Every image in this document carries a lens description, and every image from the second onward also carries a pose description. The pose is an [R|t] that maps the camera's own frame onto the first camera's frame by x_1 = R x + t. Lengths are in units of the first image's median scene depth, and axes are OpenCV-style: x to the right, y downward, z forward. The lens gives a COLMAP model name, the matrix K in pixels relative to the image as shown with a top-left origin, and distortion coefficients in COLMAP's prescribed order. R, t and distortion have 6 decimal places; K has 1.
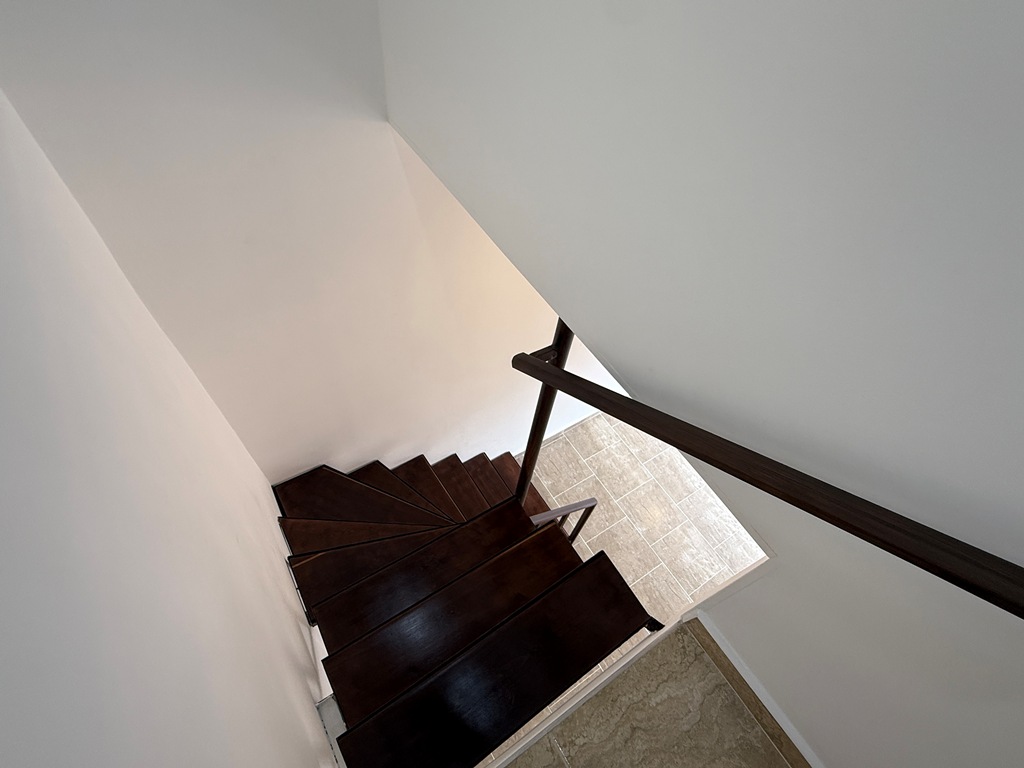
lens RADIAL K [[495.0, 0, 513.6], [0, 495.0, 383.0], [0, 0, 1]] dist [0.000280, 0.000220]
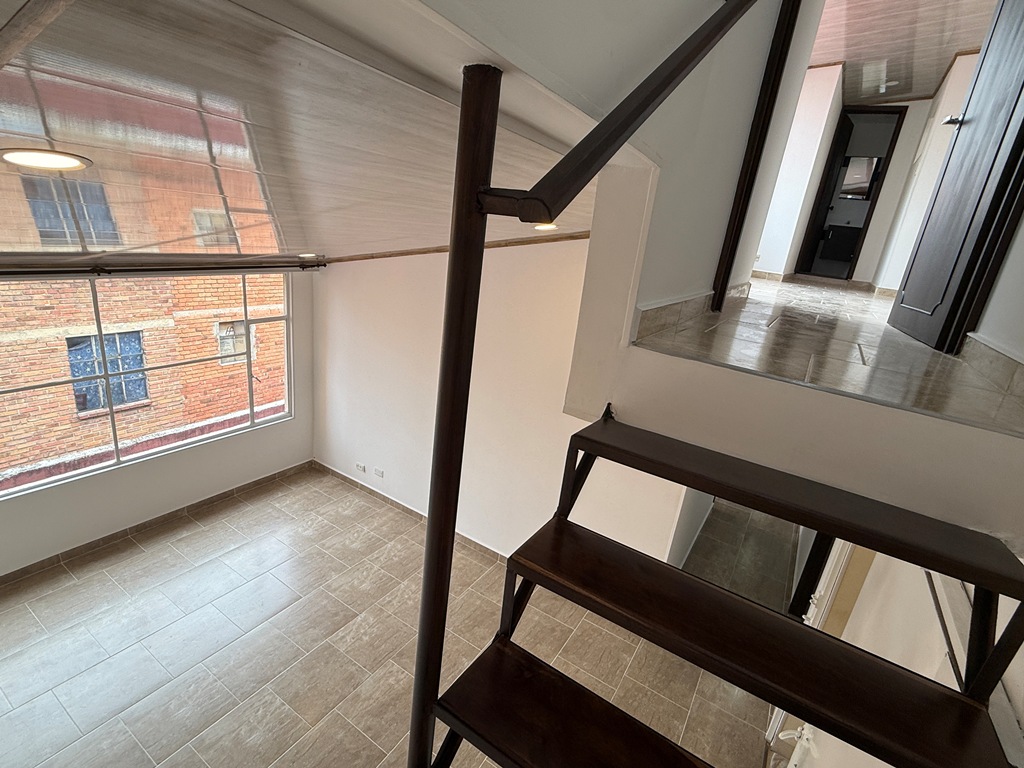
lens RADIAL K [[495.0, 0, 513.6], [0, 495.0, 383.0], [0, 0, 1]] dist [0.000280, 0.000220]
pose [[-0.405140, -0.426456, 0.808701, -0.135378], [0.621561, 0.520201, 0.585707, -0.079517], [-0.670465, 0.739951, 0.054314, 0.337864]]
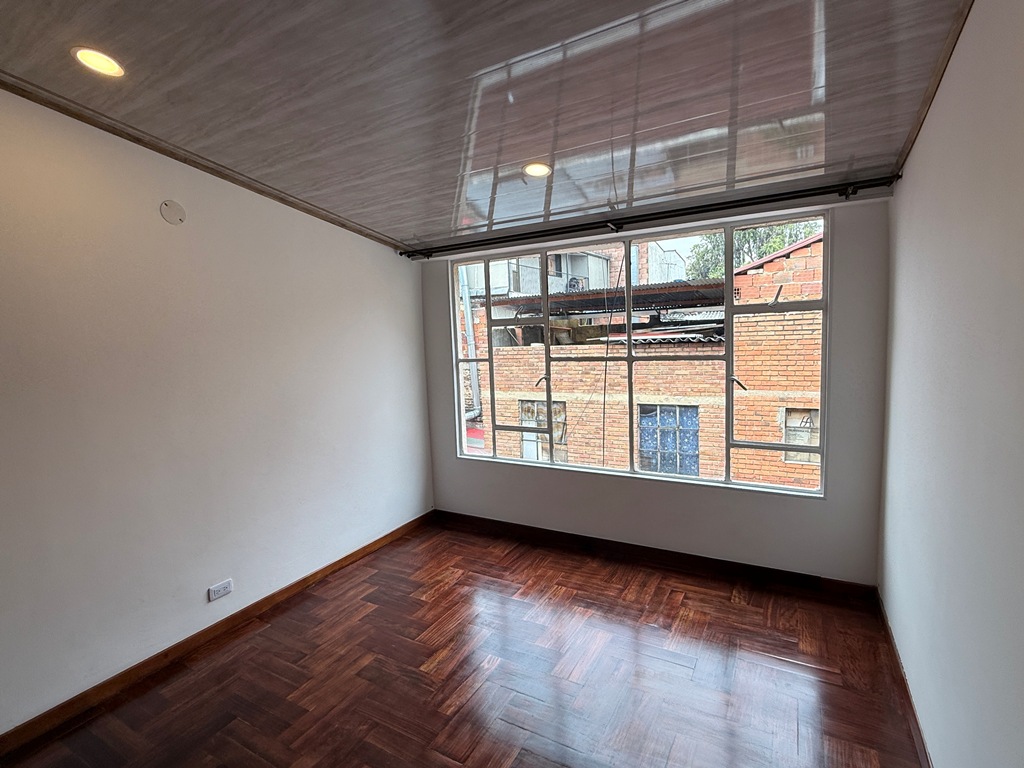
lens RADIAL K [[495.0, 0, 513.6], [0, 495.0, 383.0], [0, 0, 1]] dist [0.000280, 0.000220]
pose [[0.877092, -0.198462, 0.437404, 0.841512], [0.453136, 0.643914, -0.616477, 1.039577], [-0.159303, 0.738910, 0.654702, 0.007364]]
